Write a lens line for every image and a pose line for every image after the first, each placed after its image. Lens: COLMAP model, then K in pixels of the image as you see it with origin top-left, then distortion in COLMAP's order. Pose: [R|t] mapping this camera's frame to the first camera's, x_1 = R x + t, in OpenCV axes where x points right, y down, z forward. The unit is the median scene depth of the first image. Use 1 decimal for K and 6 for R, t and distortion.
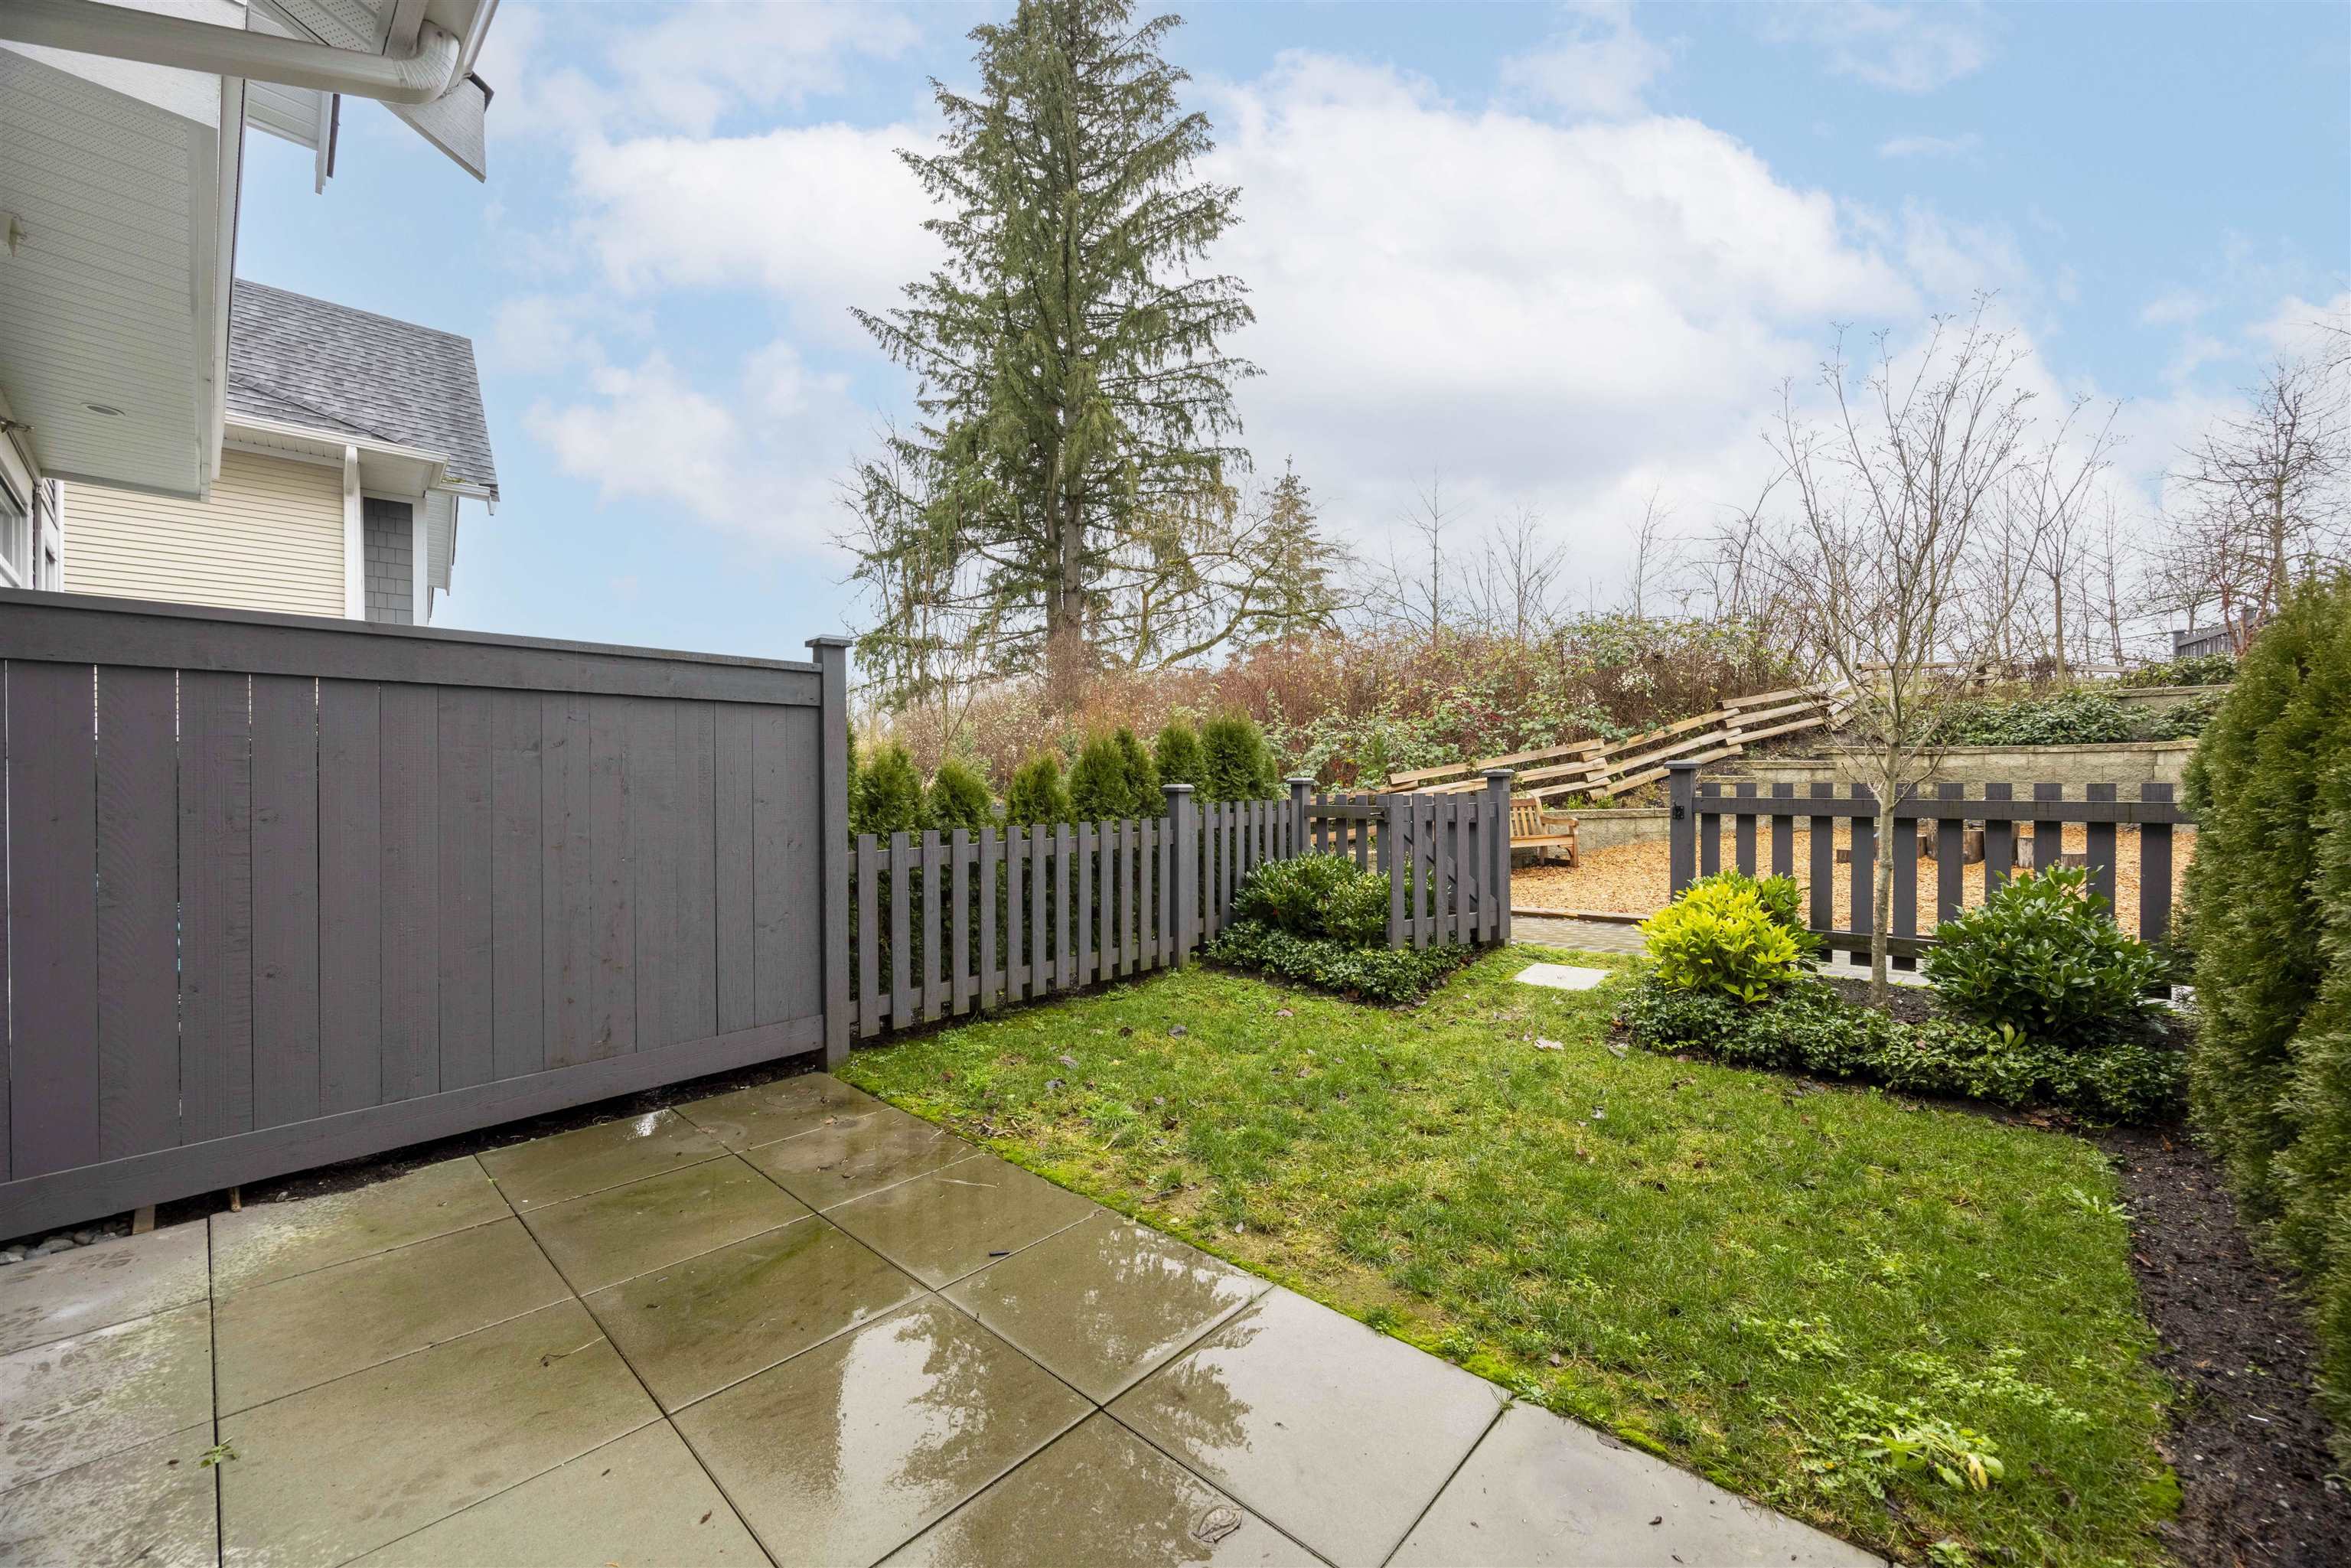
lens RADIAL K [[915.5, 0, 1169.8], [0, 915.5, 784.7], [0, 0, 1]] dist [-0.001587, -0.000038]
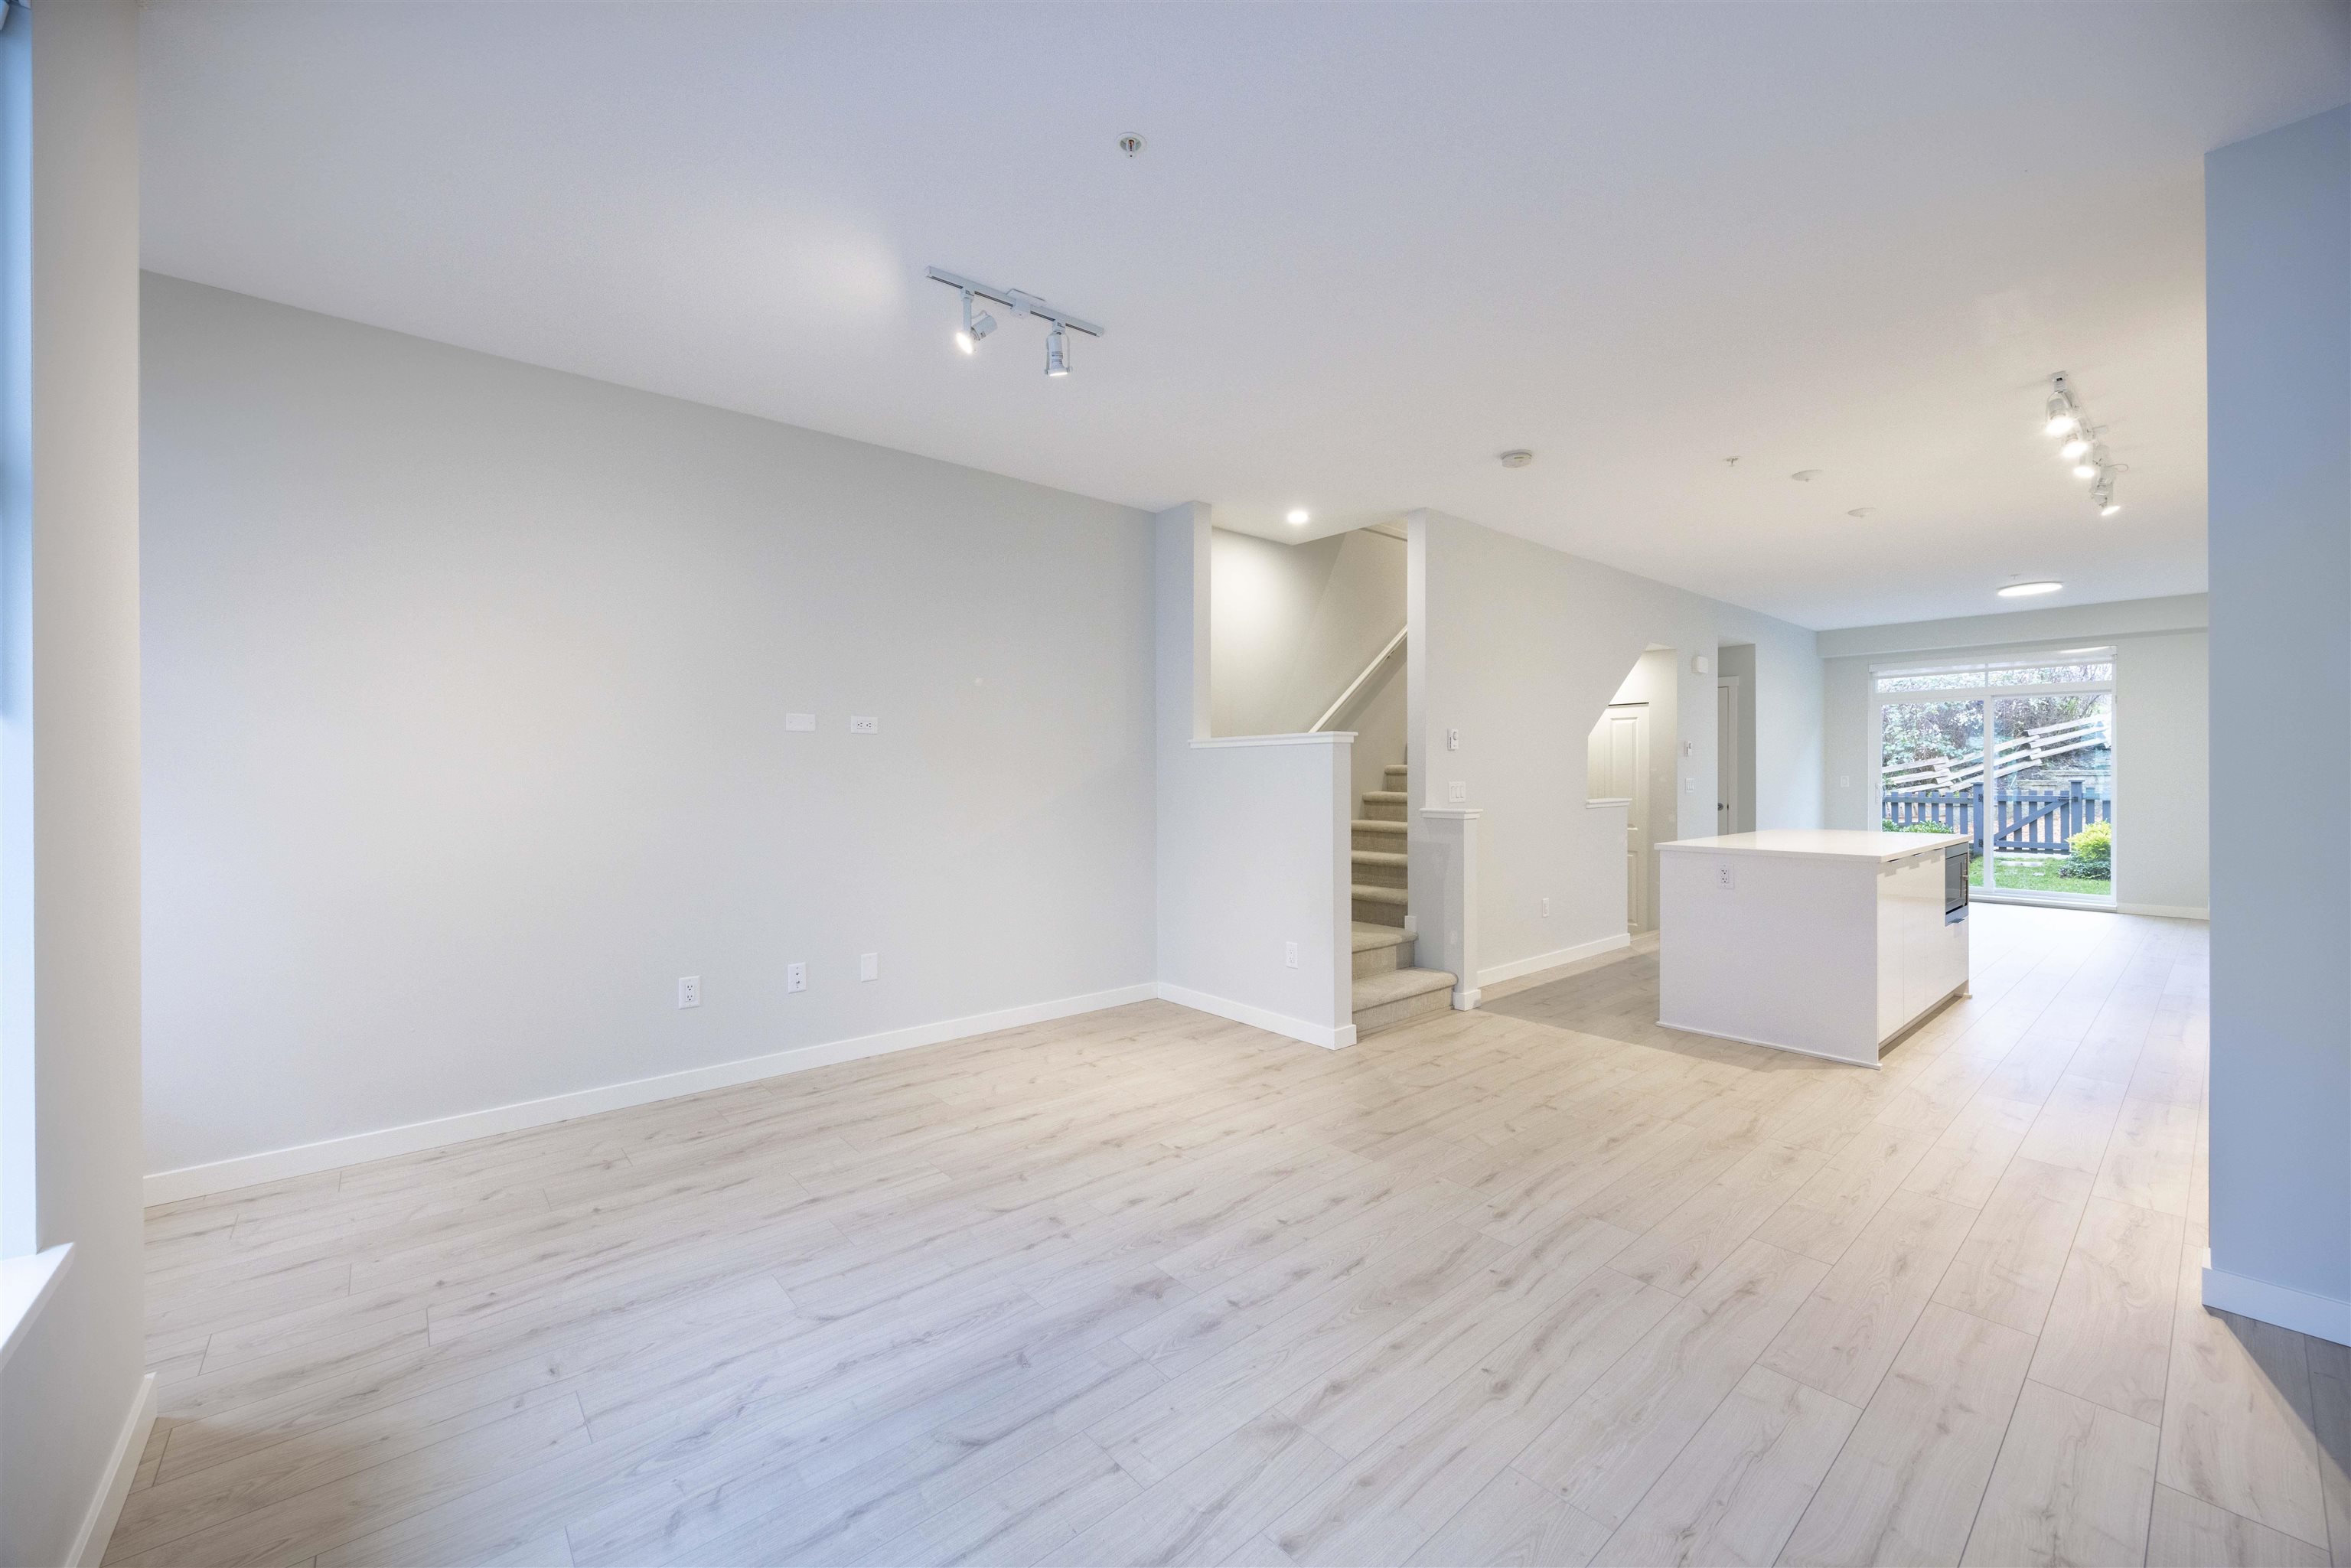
lens RADIAL K [[915.5, 0, 1176.1], [0, 915.5, 781.7], [0, 0, 1]] dist [-0.001587, -0.000038]
pose [[0.994523, -0.005888, -0.104356, -0.678731], [0.004718, 0.999923, -0.011457, 0.005097], [0.104416, 0.010902, 0.994474, -0.694794]]
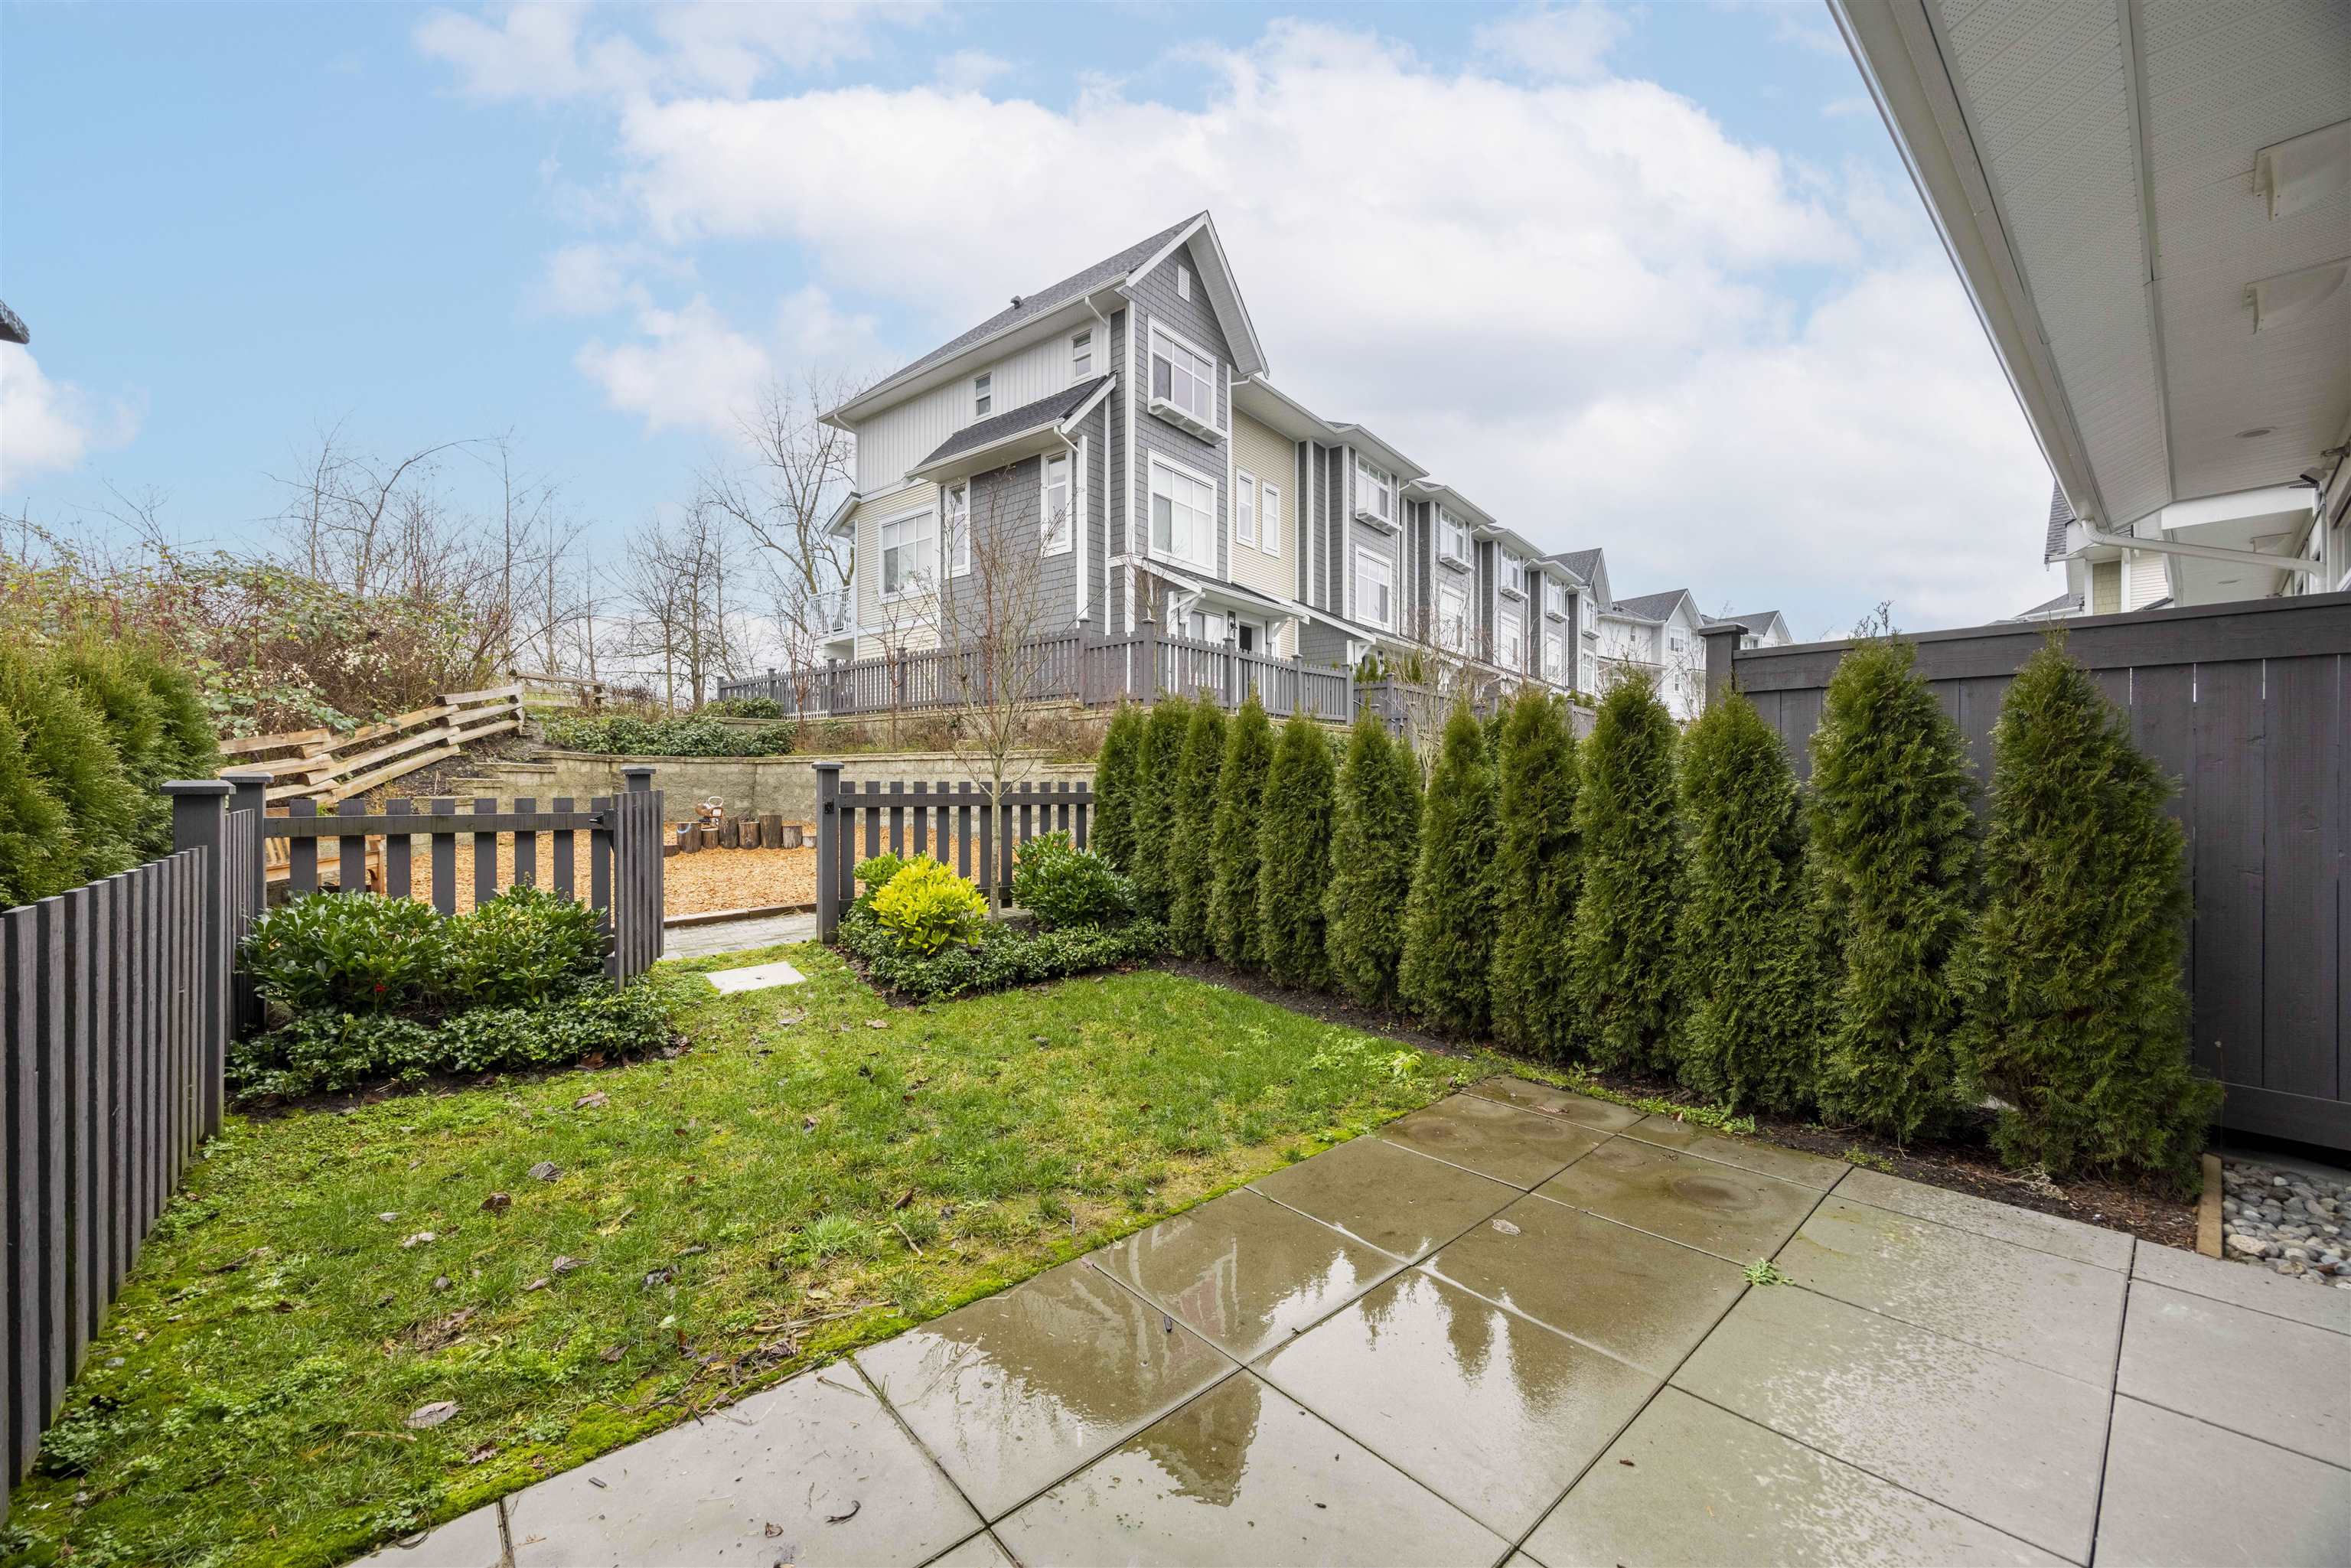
lens RADIAL K [[915.5, 0, 1168.8], [0, 915.5, 784.2], [0, 0, 1]] dist [-0.001587, -0.000038]
pose [[0.087290, 0.003742, 0.996176, -0.242229], [0.004942, 0.999979, -0.004189, 0.003439], [-0.996171, 0.005289, 0.087270, 0.216211]]
